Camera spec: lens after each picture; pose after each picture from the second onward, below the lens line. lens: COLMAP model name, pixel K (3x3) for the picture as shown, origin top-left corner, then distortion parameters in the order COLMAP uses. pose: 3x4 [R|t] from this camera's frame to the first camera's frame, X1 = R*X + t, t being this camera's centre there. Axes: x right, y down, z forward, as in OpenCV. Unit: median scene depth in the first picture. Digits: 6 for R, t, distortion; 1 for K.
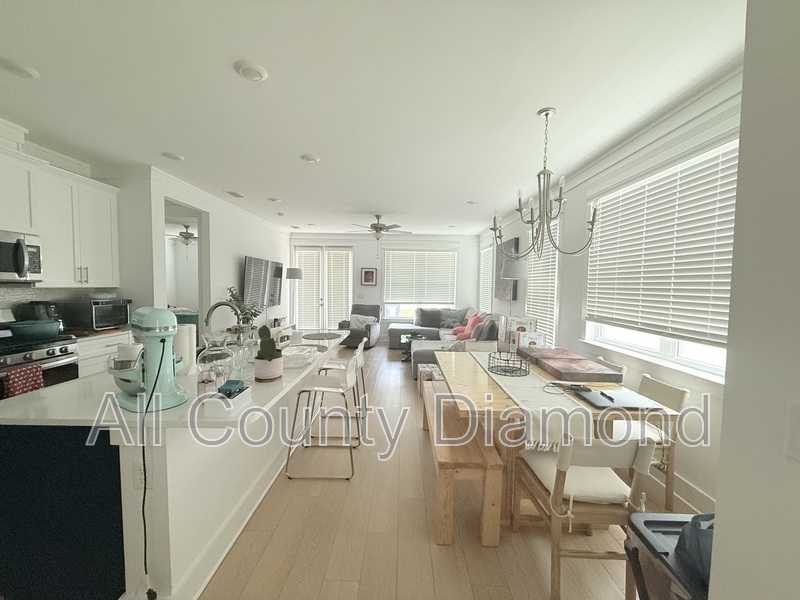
lens RADIAL K [[317.9, 0, 398.7], [0, 317.9, 301.2], [0, 0, 1]] dist [-0.000687, -0.000017]
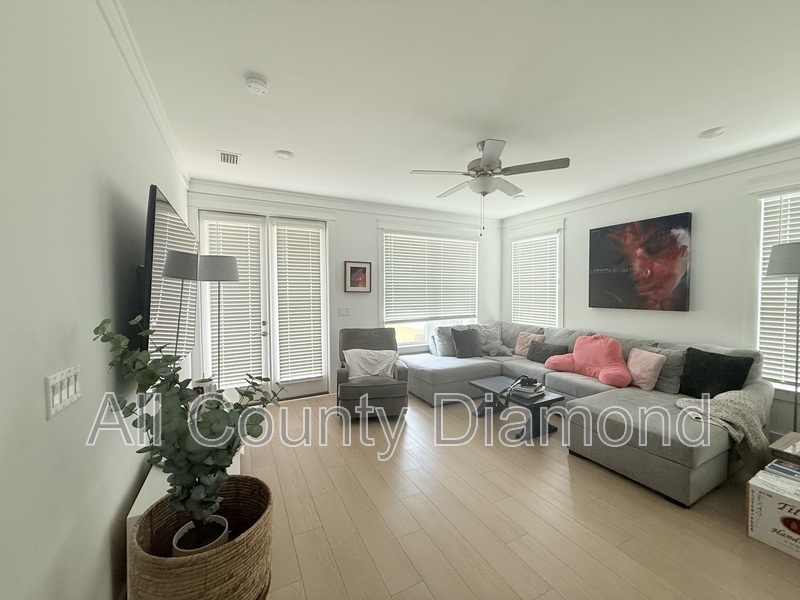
lens RADIAL K [[317.9, 0, 398.7], [0, 317.9, 301.2], [0, 0, 1]] dist [-0.000687, -0.000017]
pose [[0.883805, -0.037798, 0.466327, -0.509032], [0.043416, 0.999056, -0.001307, -0.053291], [-0.465837, 0.021401, 0.884611, 0.820948]]
